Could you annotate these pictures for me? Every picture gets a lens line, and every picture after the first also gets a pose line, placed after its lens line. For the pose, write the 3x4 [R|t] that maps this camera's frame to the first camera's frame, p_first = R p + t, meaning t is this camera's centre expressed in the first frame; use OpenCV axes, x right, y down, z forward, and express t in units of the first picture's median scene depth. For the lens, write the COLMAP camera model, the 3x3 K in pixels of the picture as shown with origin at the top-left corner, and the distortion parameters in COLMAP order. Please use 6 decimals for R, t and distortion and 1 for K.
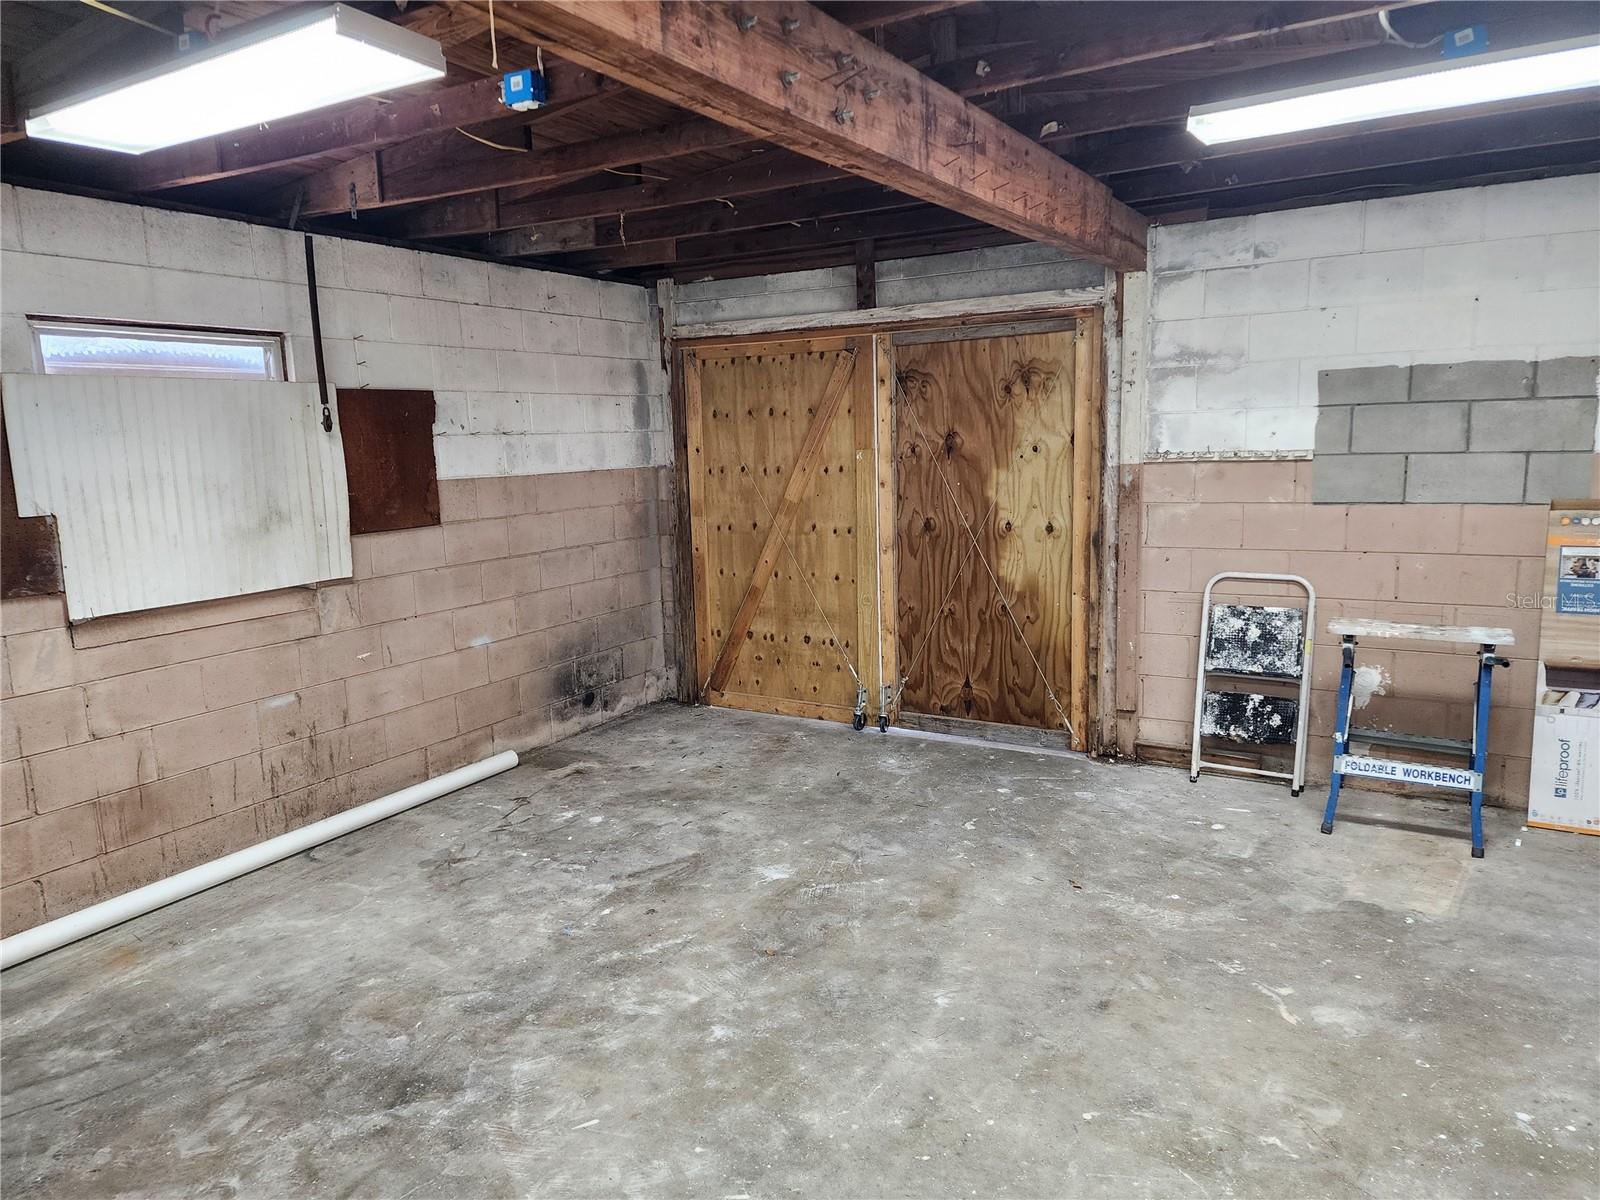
lens RADIAL K [[1074.2, 0, 791.1], [0, 1074.2, 600.8], [0, 0, 1]] dist [0.084525, -0.079436]
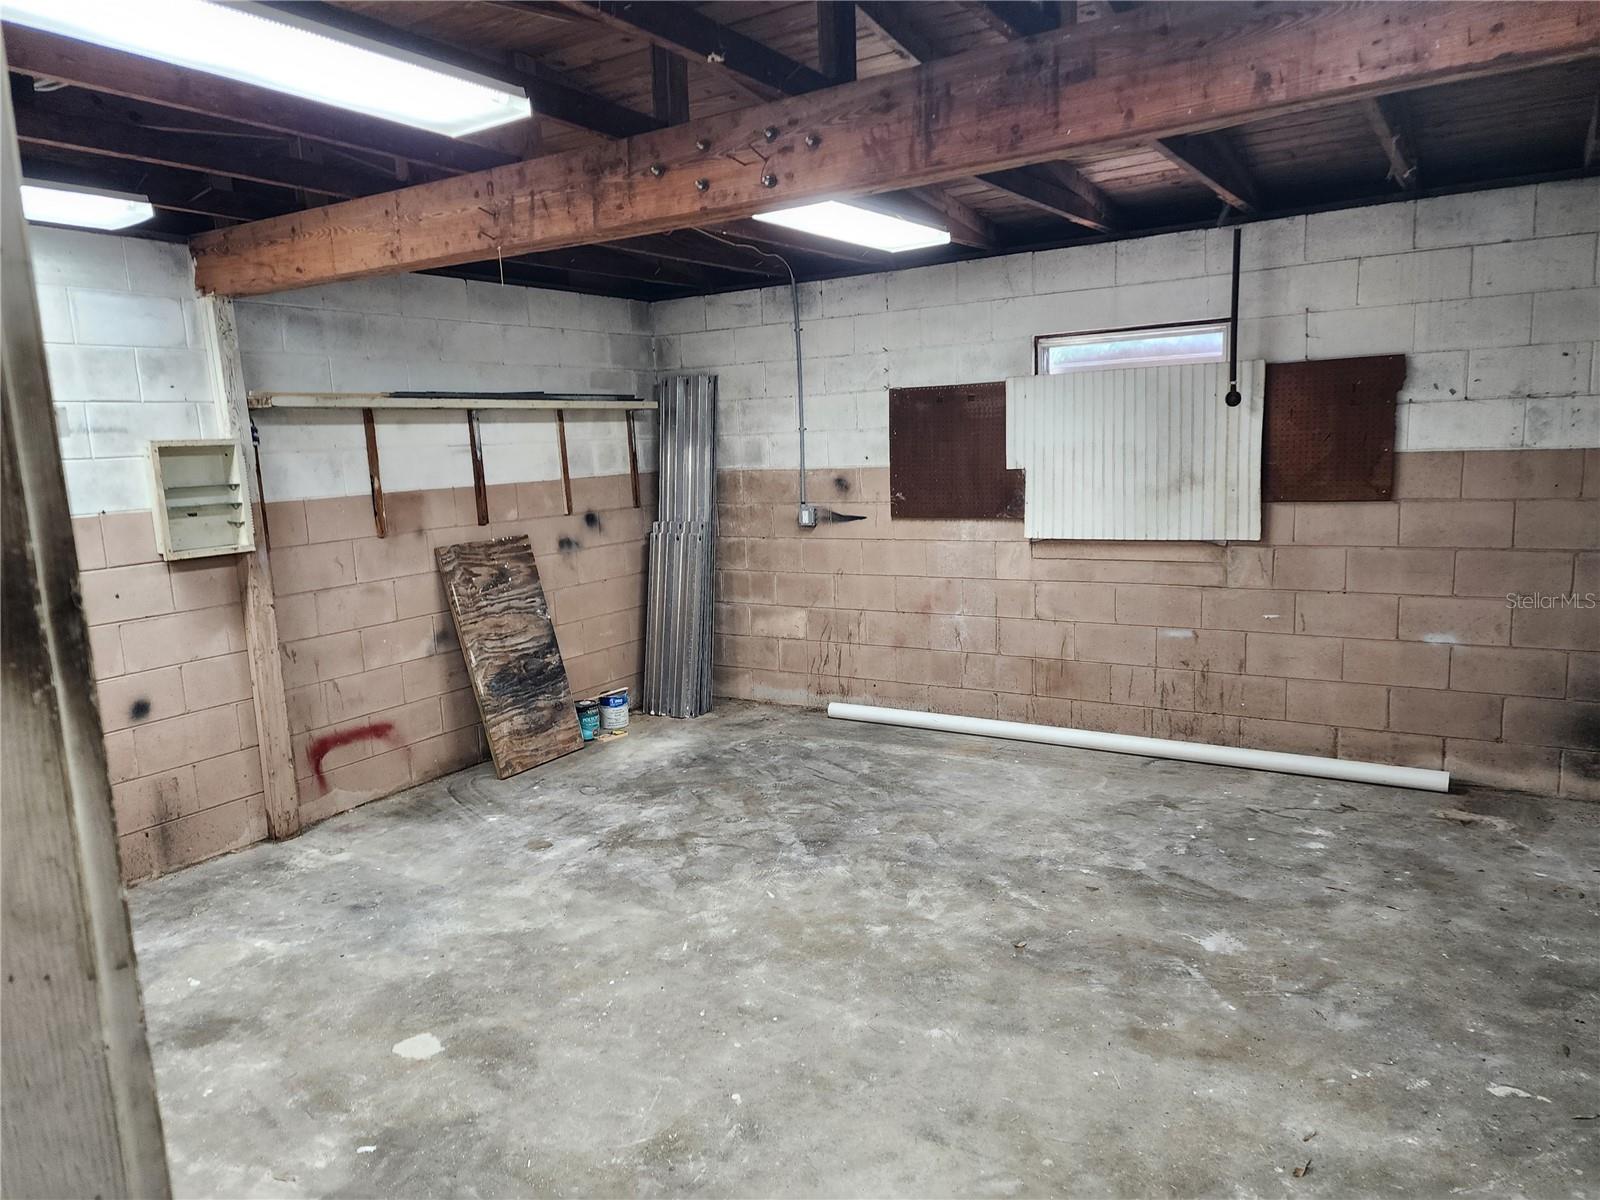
lens RADIAL K [[1074.2, 0, 791.1], [0, 1074.2, 600.8], [0, 0, 1]] dist [0.084525, -0.079436]
pose [[-0.035419, 0.186262, -0.981861, 0.730771], [-0.112494, 0.975491, 0.189111, -0.123870], [0.993021, 0.117152, -0.013597, 0.604642]]
